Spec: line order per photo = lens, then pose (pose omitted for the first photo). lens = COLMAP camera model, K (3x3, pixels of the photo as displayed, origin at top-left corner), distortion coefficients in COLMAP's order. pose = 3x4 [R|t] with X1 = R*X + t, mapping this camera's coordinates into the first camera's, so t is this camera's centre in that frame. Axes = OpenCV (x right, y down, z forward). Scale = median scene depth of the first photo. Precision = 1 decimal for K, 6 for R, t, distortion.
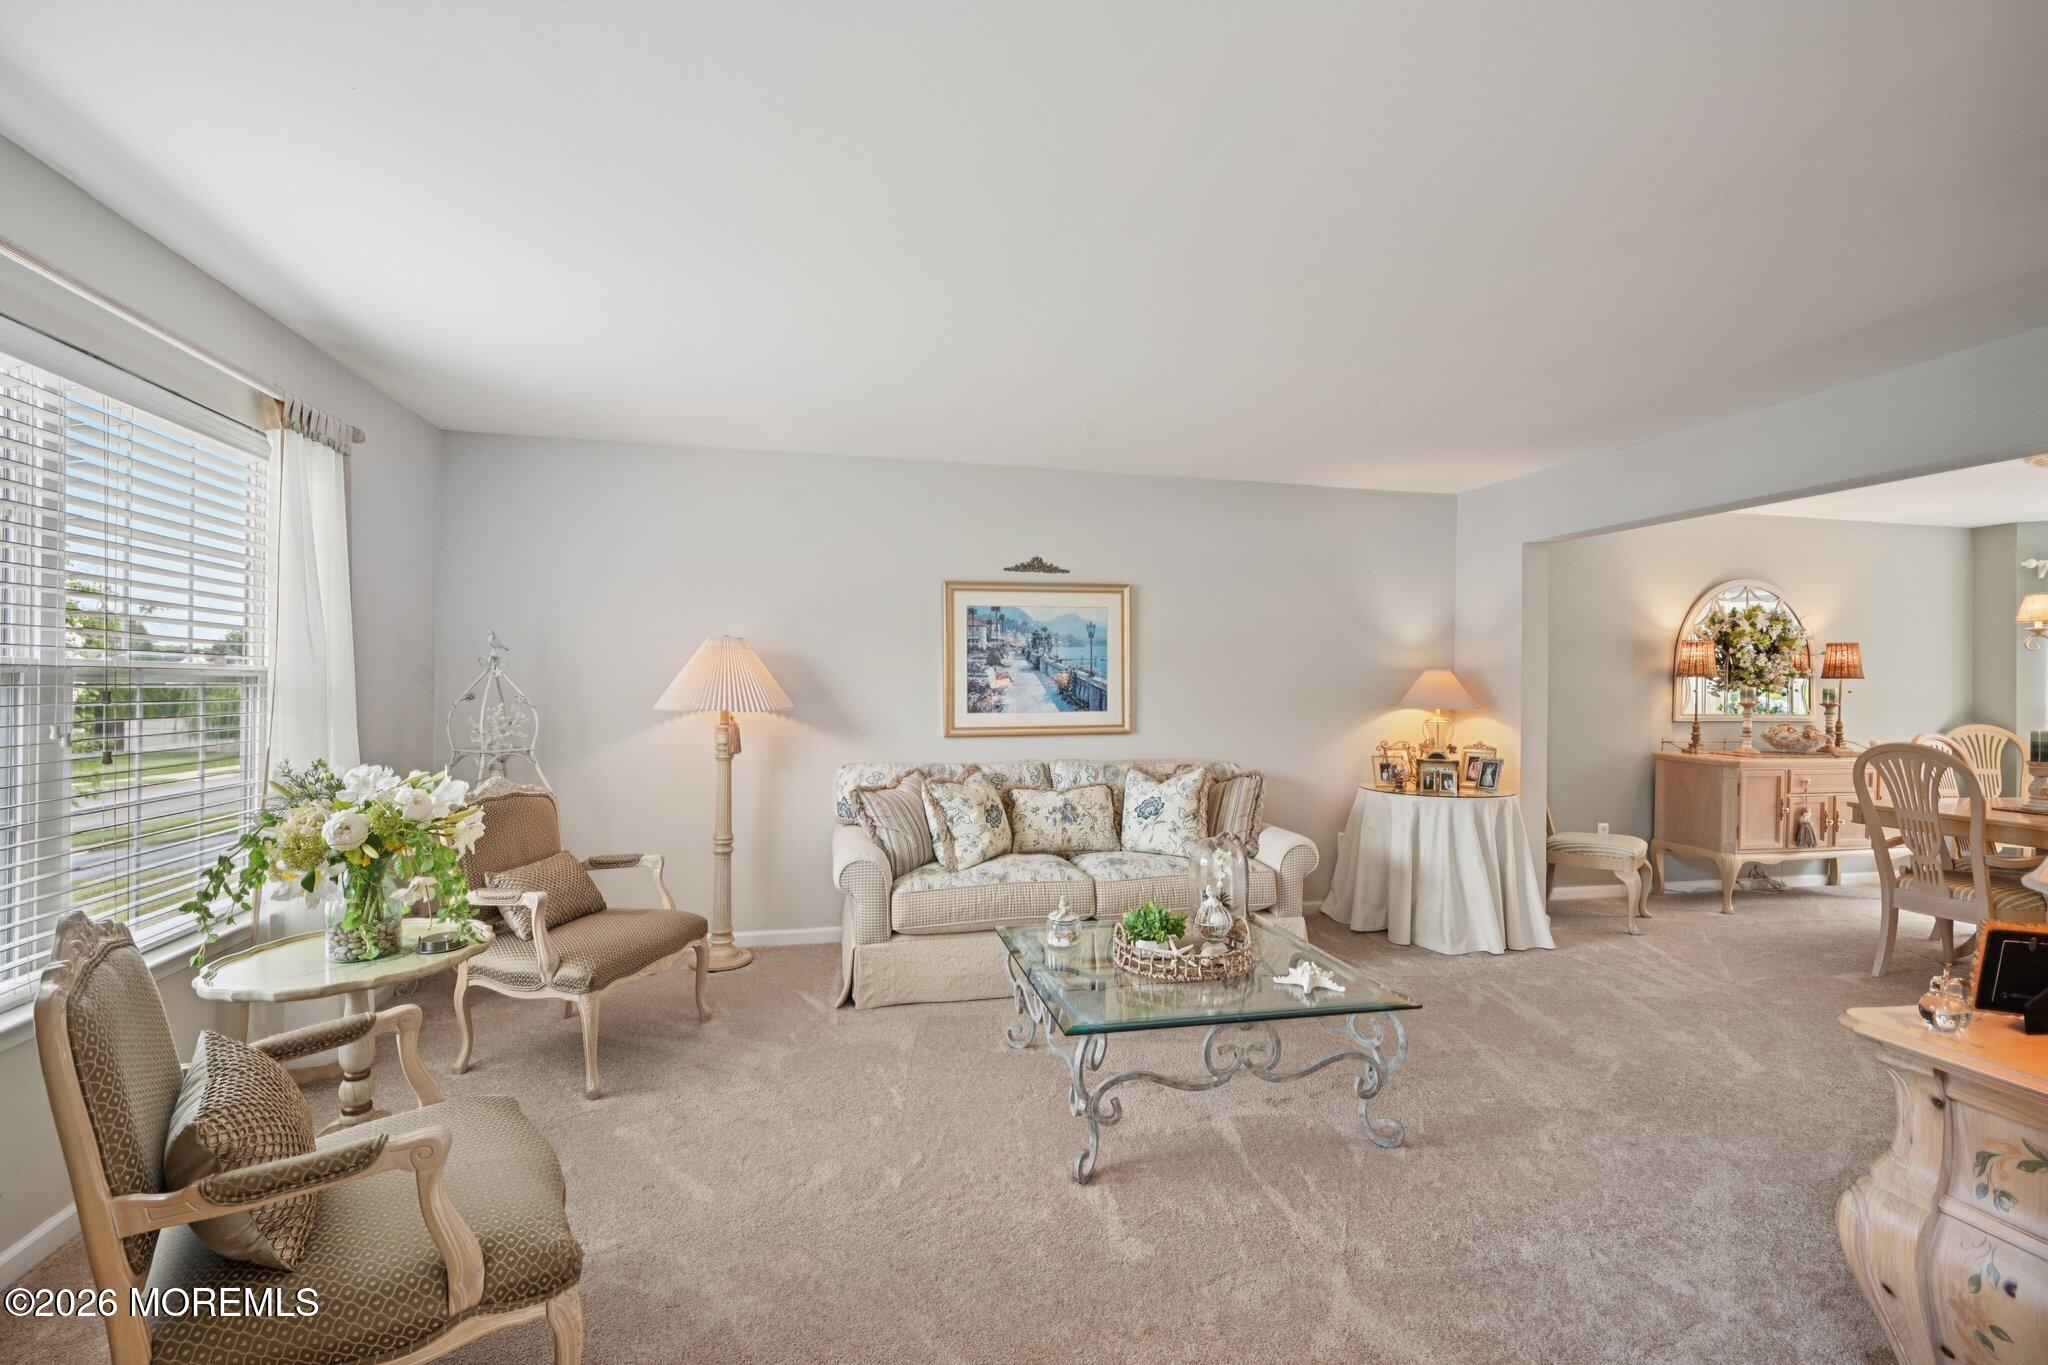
lens RADIAL K [[913.5, 0, 1031.9], [0, 913.5, 682.1], [0, 0, 1]] dist [0.000714, -0.000048]
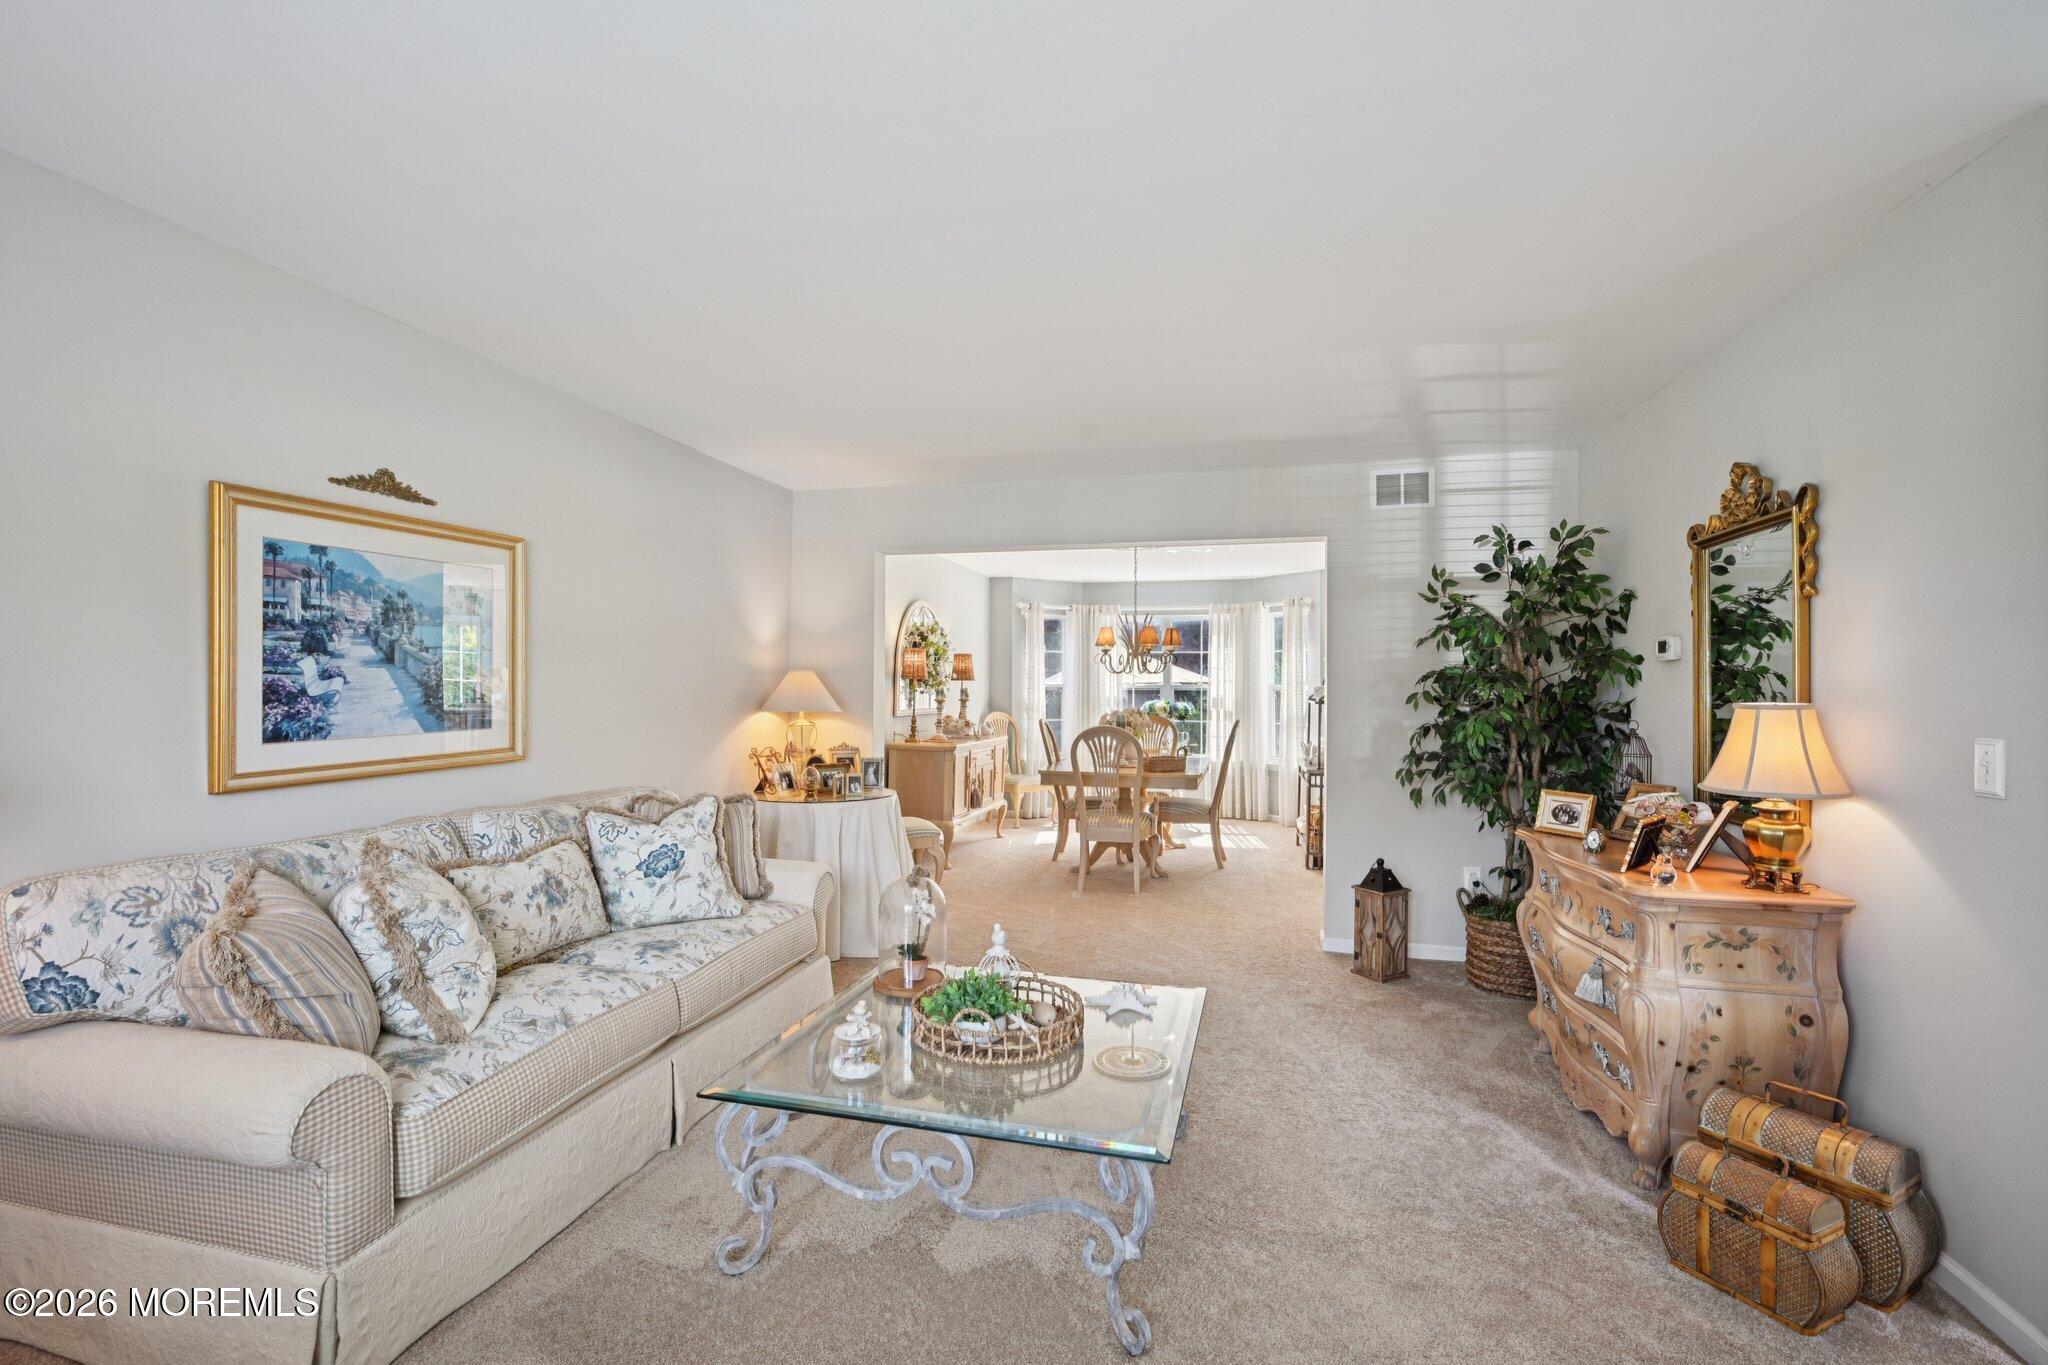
lens RADIAL K [[913.5, 0, 1025.1], [0, 913.5, 686.9], [0, 0, 1]] dist [0.000714, -0.000048]
pose [[0.458613, -0.003856, 0.888628, -0.332997], [-0.003350, 0.999976, 0.006068, -0.003017], [-0.888630, -0.005760, 0.458589, 0.375544]]
